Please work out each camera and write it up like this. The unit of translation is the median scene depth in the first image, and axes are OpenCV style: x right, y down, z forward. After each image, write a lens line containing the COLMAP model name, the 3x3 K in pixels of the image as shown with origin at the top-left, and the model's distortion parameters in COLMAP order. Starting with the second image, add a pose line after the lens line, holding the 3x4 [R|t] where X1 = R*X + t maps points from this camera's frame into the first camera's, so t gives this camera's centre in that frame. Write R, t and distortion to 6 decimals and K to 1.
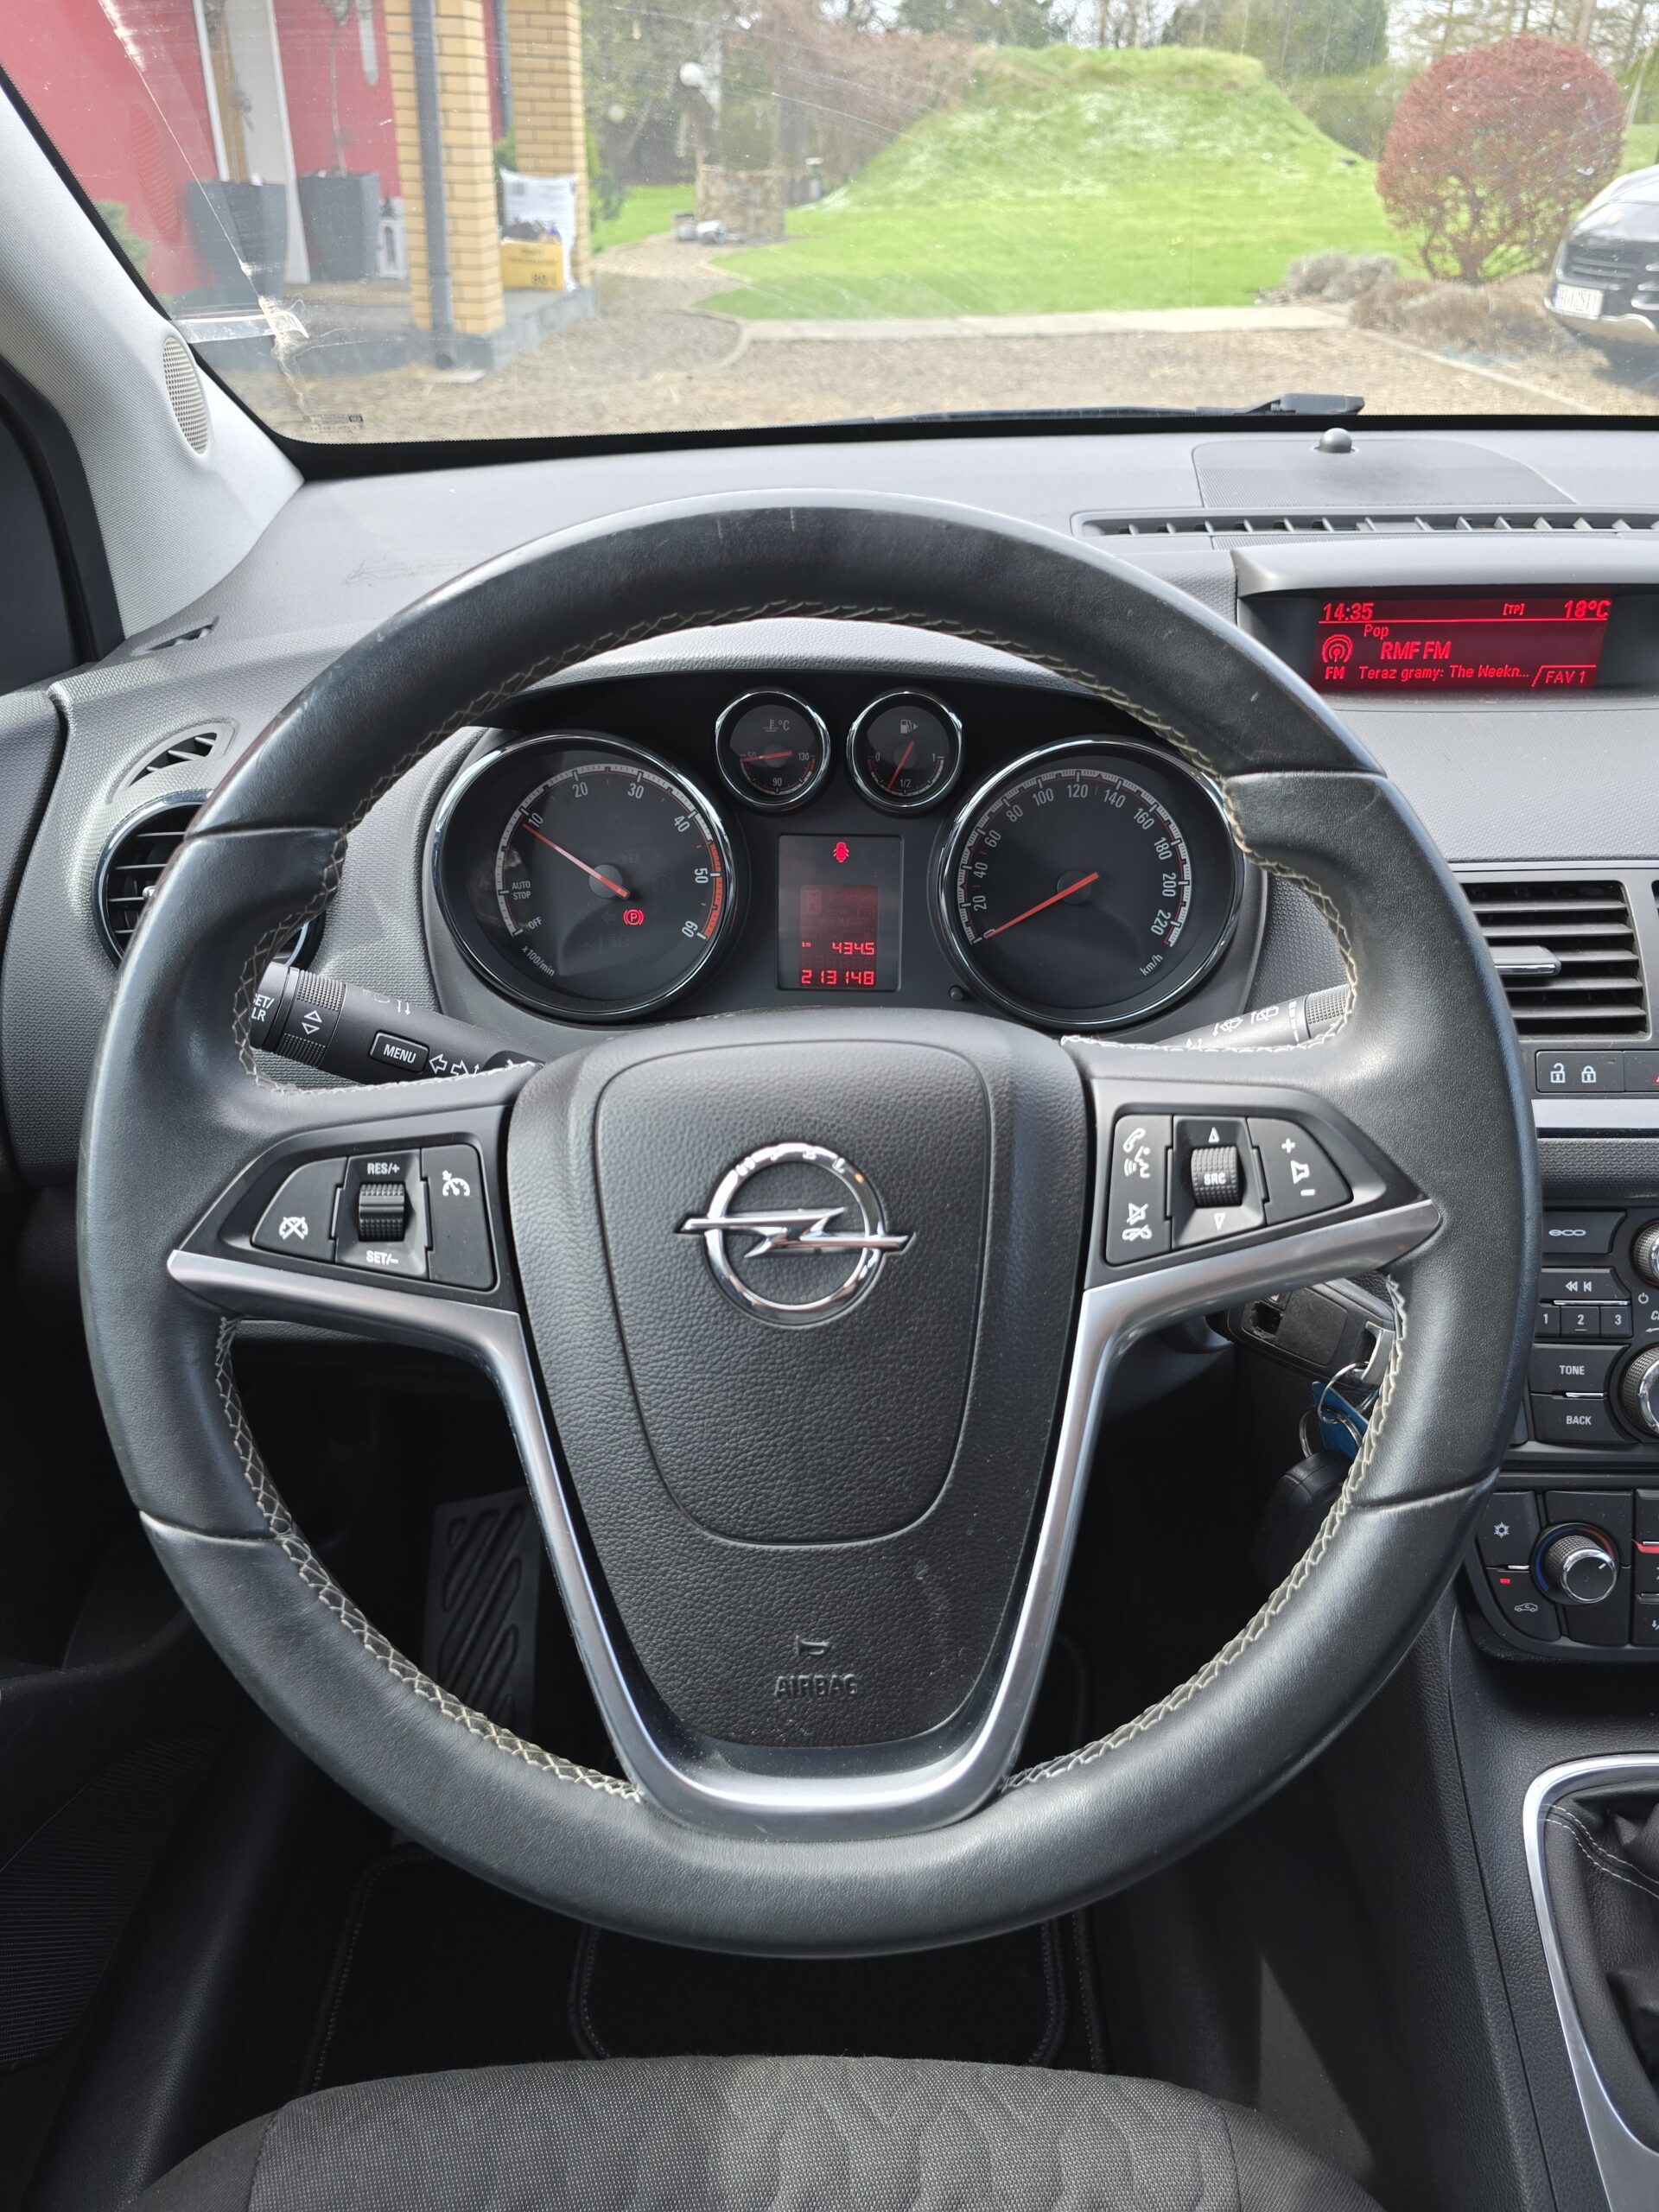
lens RADIAL K [[1502.5, 0, 833.2], [0, 1502.5, 1086.3], [0, 0, 1]] dist [0.064058, -0.066642]
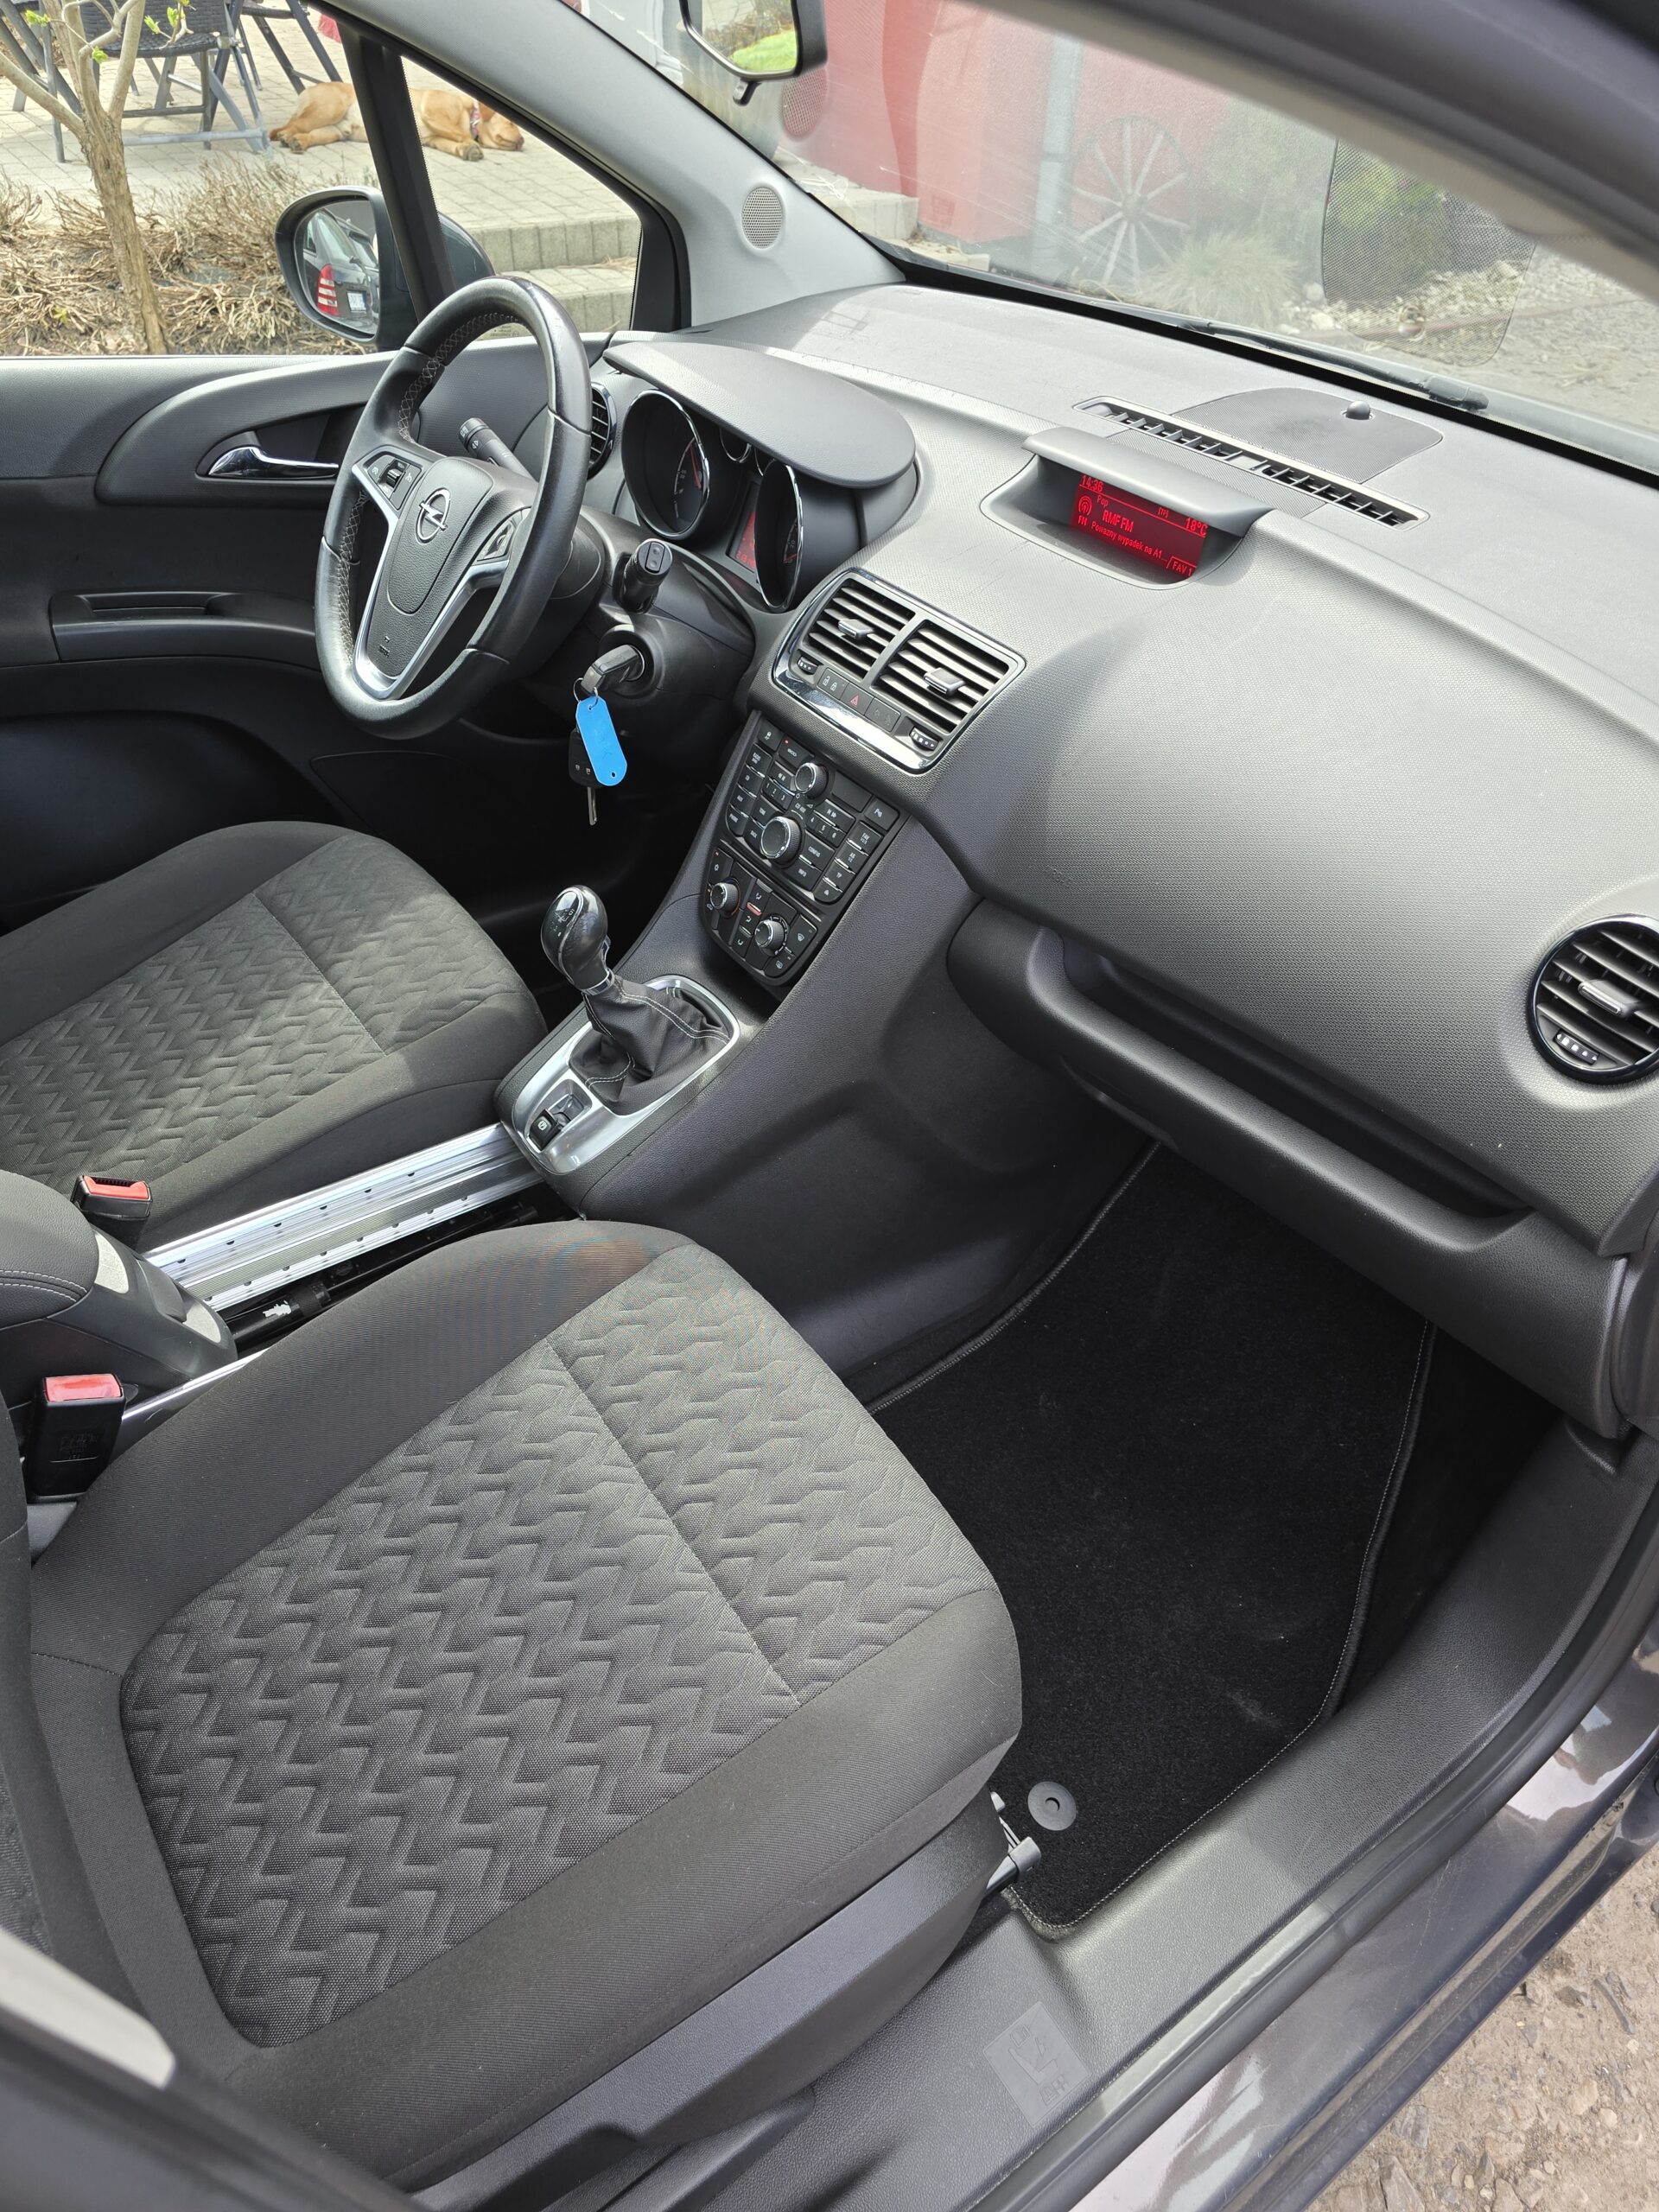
lens RADIAL K [[1499.9, 0, 835.1], [0, 1499.9, 1120.2], [0, 0, 1]] dist [0.052980, -0.045830]
pose [[0.577462, 0.545246, -0.607655, 2.047131], [-0.468231, 0.830903, 0.300600, -0.132259], [0.668803, 0.110937, 0.735116, -0.420622]]
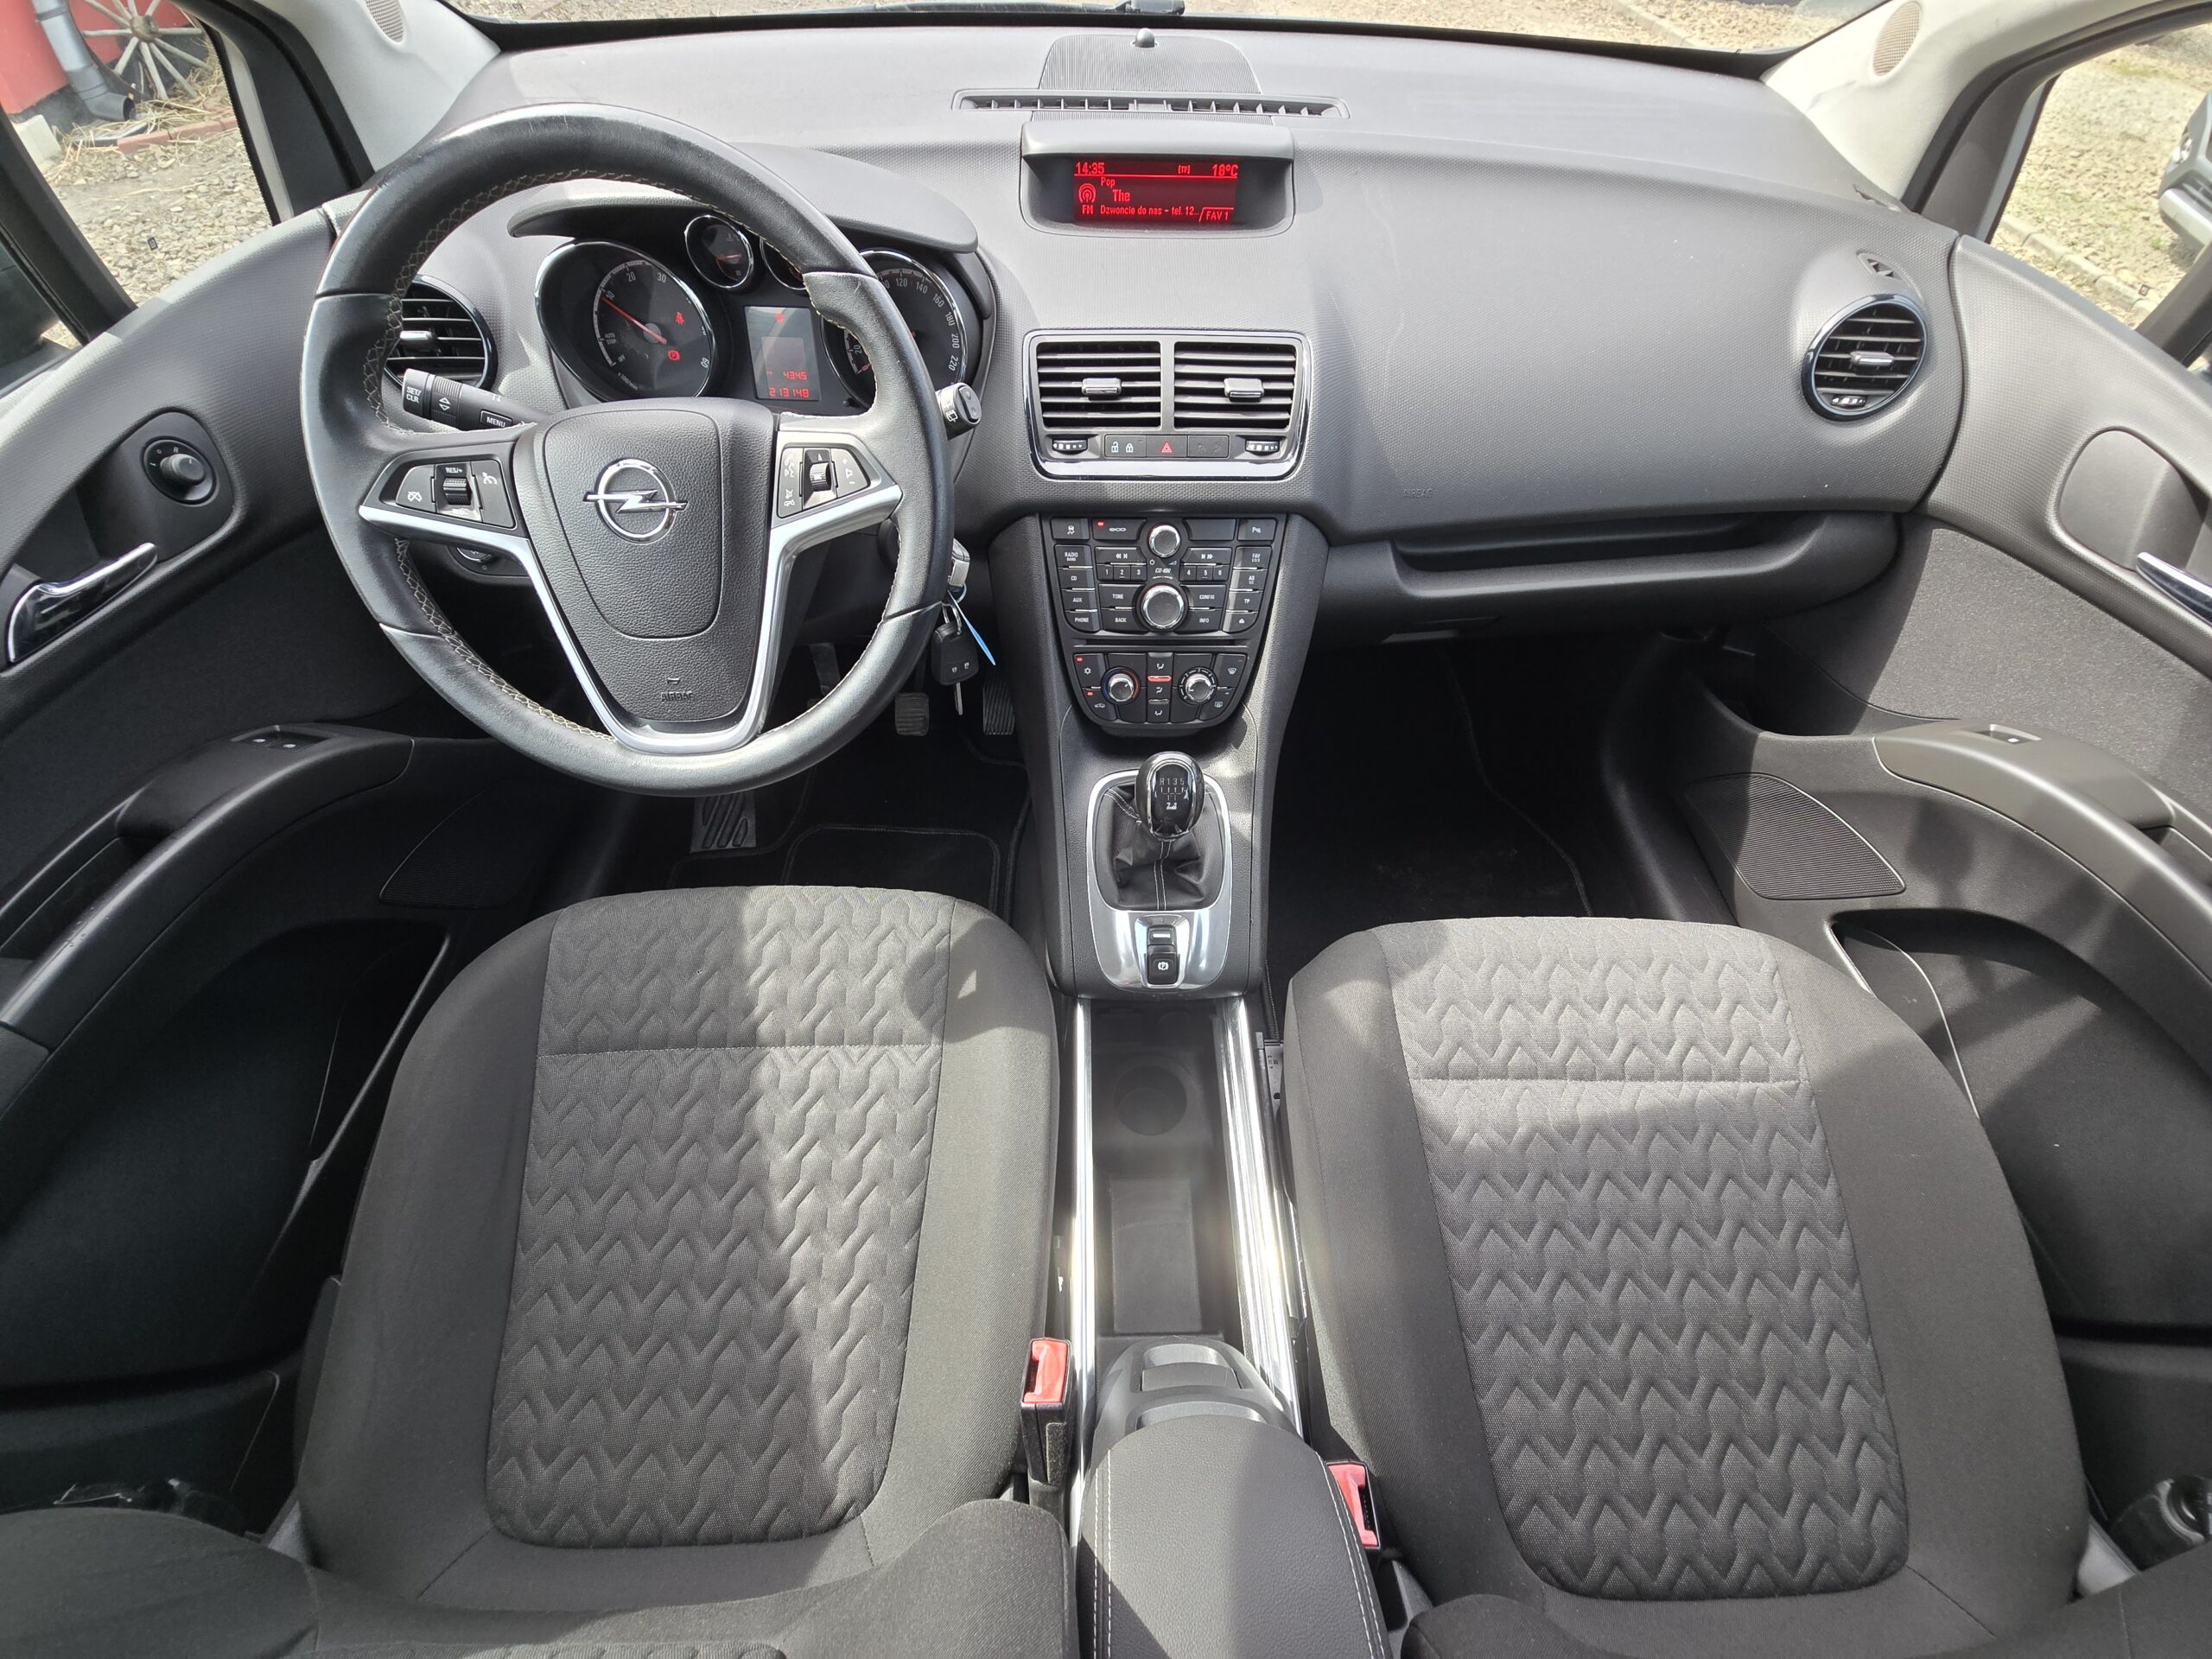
lens RADIAL K [[907.6, 0, 1109.4], [0, 907.6, 840.7], [0, 0, 1]] dist [-0.000751, -0.000073]
pose [[0.999485, -0.000548, 0.032079, 0.432461], [-0.010741, 0.936438, 0.350670, 0.059446], [-0.030232, -0.350834, 0.935950, -0.327976]]
